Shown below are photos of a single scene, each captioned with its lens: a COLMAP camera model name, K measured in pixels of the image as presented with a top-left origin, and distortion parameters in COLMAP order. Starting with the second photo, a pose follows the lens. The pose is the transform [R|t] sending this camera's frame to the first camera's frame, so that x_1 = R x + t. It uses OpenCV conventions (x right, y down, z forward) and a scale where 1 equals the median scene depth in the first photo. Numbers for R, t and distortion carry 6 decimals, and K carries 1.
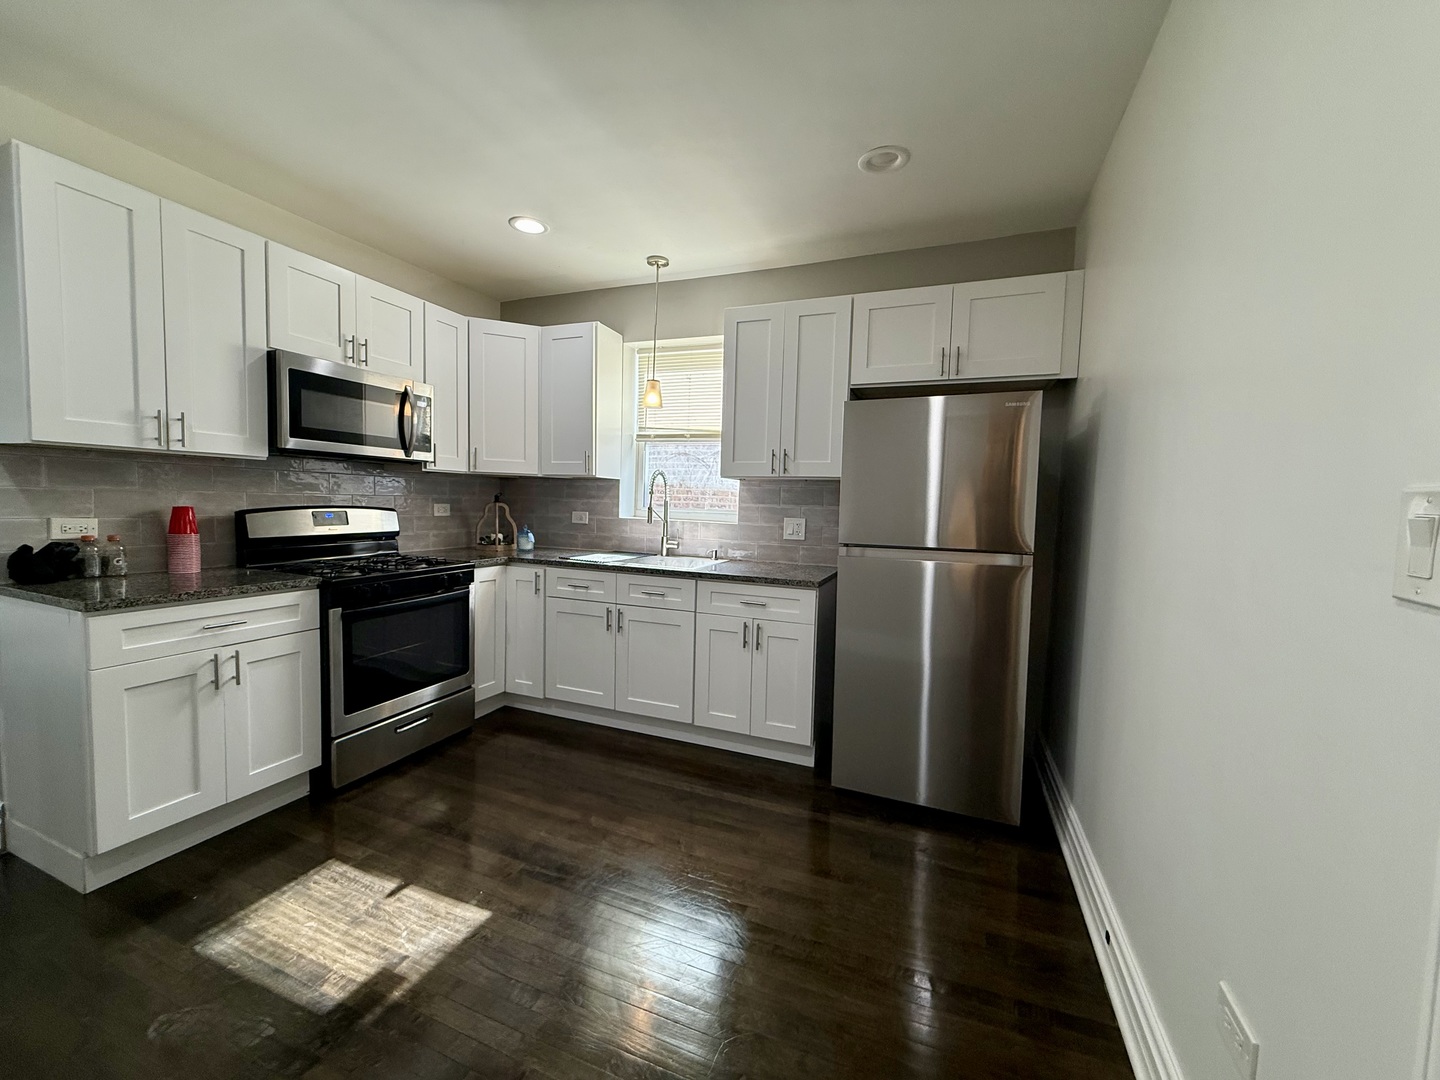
lens RADIAL K [[575.5, 0, 718.7], [0, 575.5, 537.6], [0, 0, 1]] dist [0.001754, -0.000056]
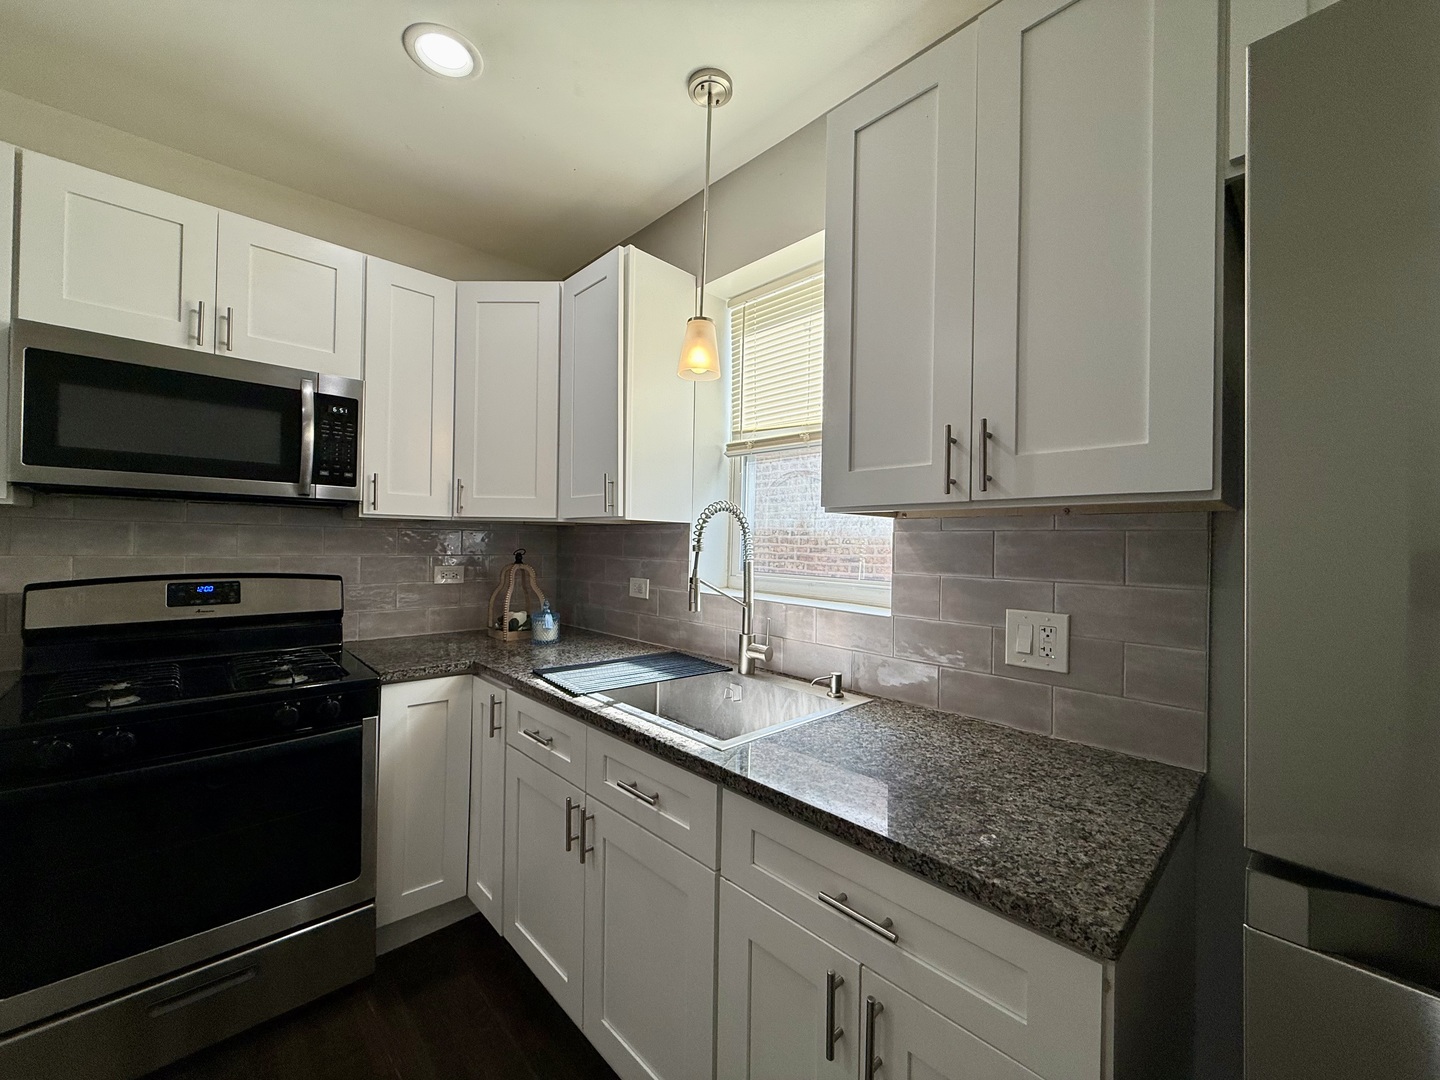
lens RADIAL K [[575.5, 0, 715.4], [0, 575.5, 538.2], [0, 0, 1]] dist [0.001754, -0.000056]
pose [[0.903361, -0.016059, -0.428581, 0.129154], [-0.019295, 0.996765, -0.078020, -0.059341], [0.428448, 0.078750, 0.900128, 0.696292]]
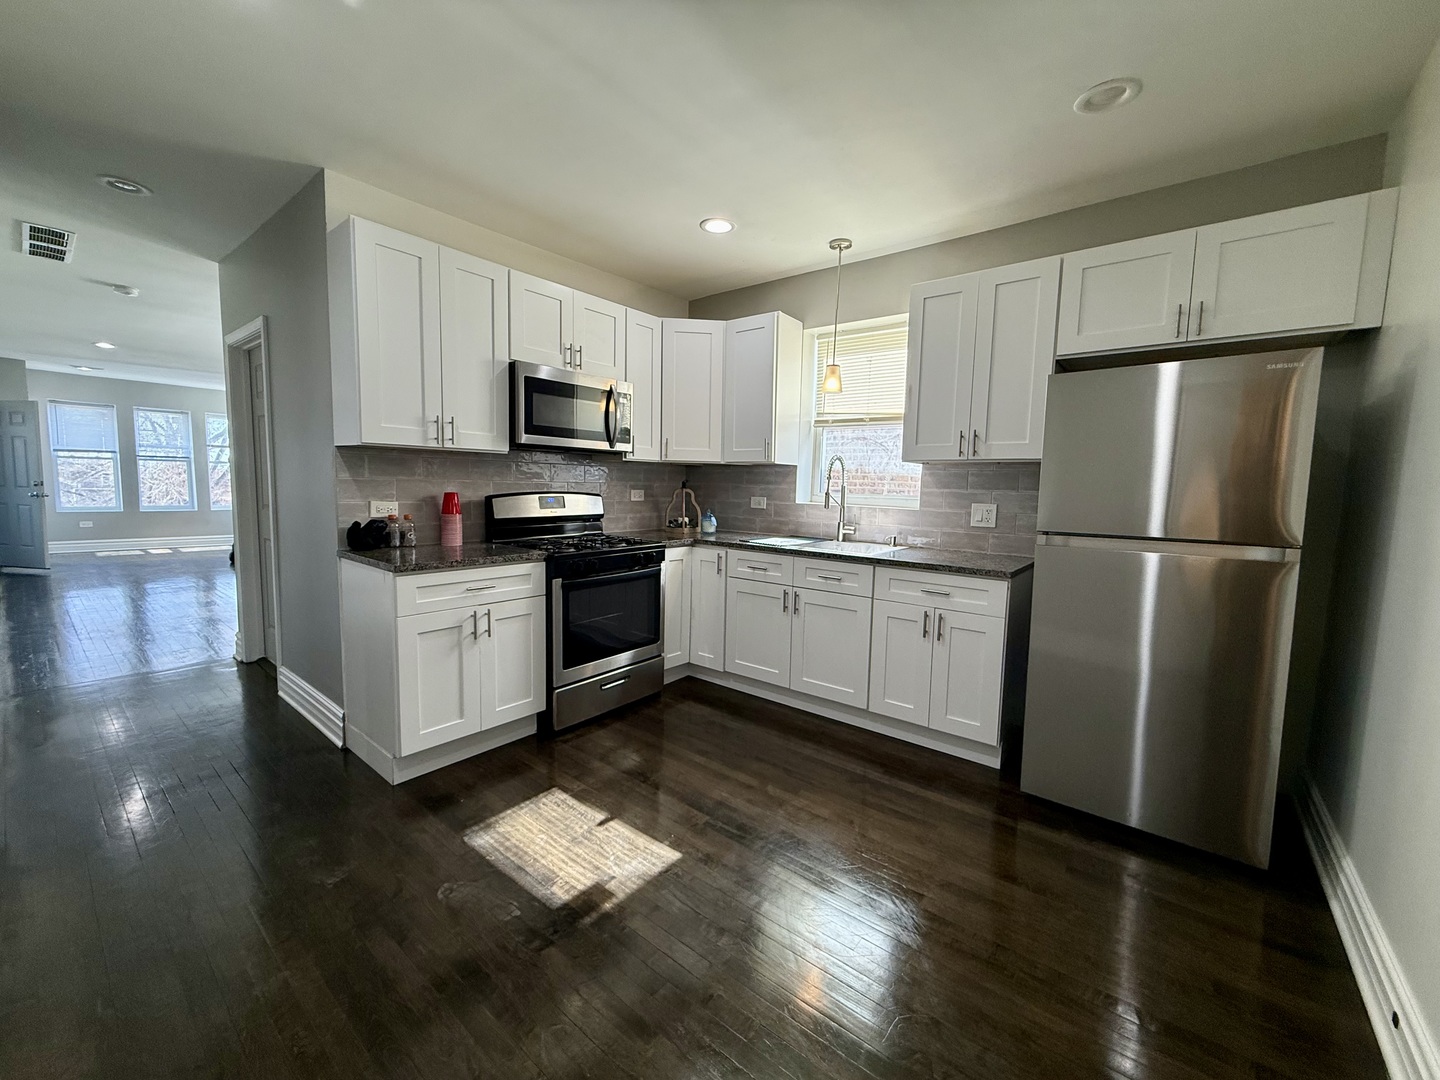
lens RADIAL K [[575.5, 0, 717.5], [0, 575.5, 537.9], [0, 0, 1]] dist [0.001754, -0.000056]
pose [[0.955937, 0.021230, -0.292803, -0.008174], [-0.014042, 0.999547, 0.026628, 0.003096], [0.293236, -0.021344, 0.955802, -0.024290]]
